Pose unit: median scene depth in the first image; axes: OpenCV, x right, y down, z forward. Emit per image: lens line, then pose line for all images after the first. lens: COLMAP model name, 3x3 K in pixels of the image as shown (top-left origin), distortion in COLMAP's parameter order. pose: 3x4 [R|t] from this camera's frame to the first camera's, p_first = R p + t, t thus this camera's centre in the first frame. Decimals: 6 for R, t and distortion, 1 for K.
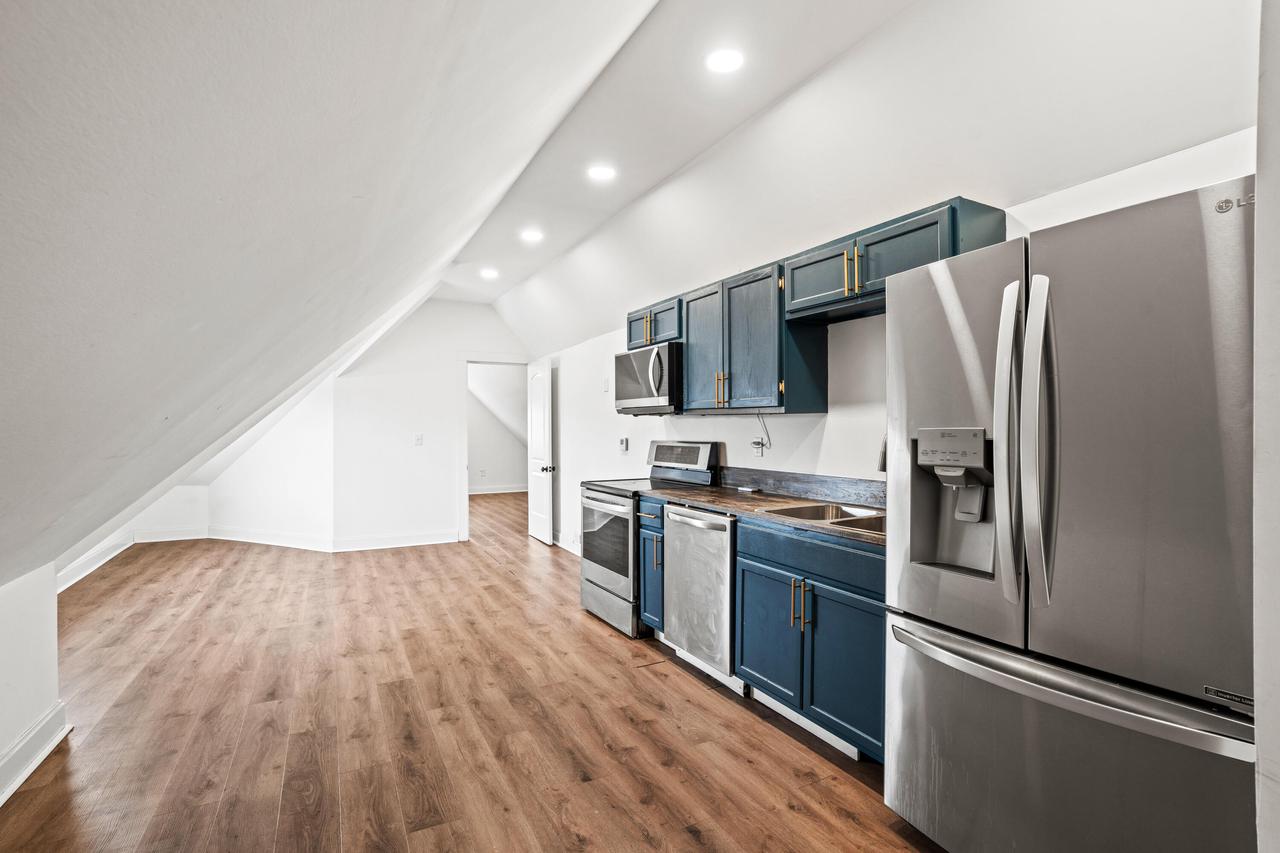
lens RADIAL K [[589.0, 0, 643.2], [0, 589.0, 420.7], [0, 0, 1]] dist [-0.049487, 0.025613]
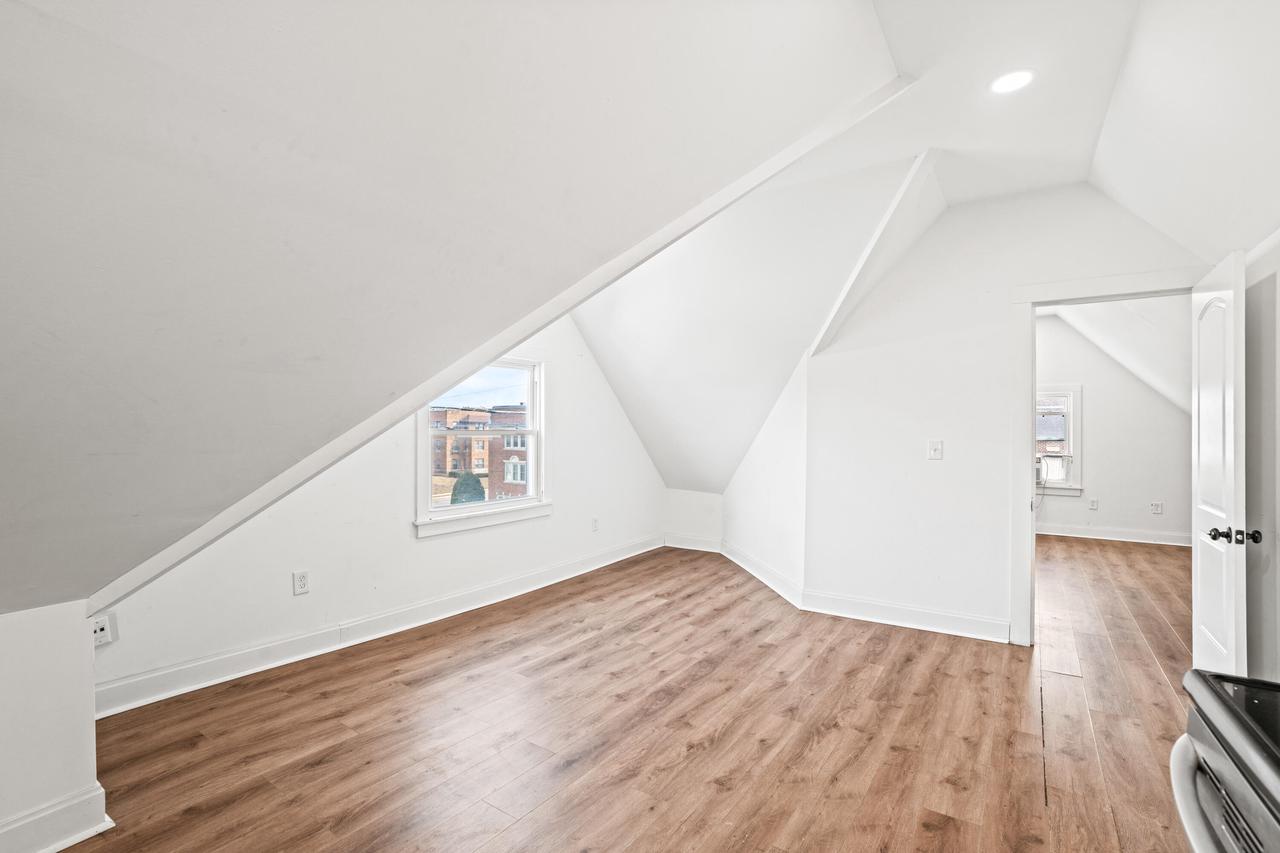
lens RADIAL K [[589.0, 0, 643.2], [0, 589.0, 420.7], [0, 0, 1]] dist [-0.049487, 0.025613]
pose [[0.461877, -0.011873, -0.886864, -0.002684], [0.006134, 0.999929, -0.010193, 0.009611], [0.886923, -0.000732, 0.461918, 0.619989]]
